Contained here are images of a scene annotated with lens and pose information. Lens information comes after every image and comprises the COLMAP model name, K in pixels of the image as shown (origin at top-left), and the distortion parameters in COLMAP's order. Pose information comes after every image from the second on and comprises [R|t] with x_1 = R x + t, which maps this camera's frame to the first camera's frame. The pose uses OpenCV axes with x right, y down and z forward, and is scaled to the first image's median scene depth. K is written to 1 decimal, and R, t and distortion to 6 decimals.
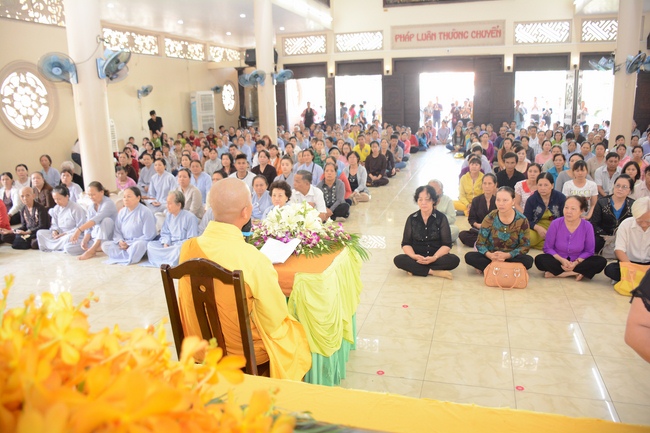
lens RADIAL K [[509.7, 0, 325.0], [0, 509.7, 216.5], [0, 0, 1]] dist [-0.157539, 0.112890]
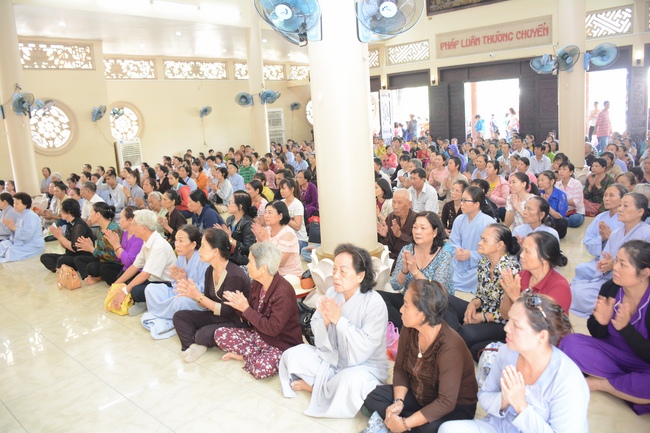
lens RADIAL K [[509.7, 0, 325.0], [0, 509.7, 216.5], [0, 0, 1]] dist [-0.157539, 0.112890]
pose [[0.905100, 0.049672, -0.422287, 0.372797], [-0.057685, 0.998316, -0.006209, -0.014559], [0.421267, 0.029980, 0.906441, 0.055793]]
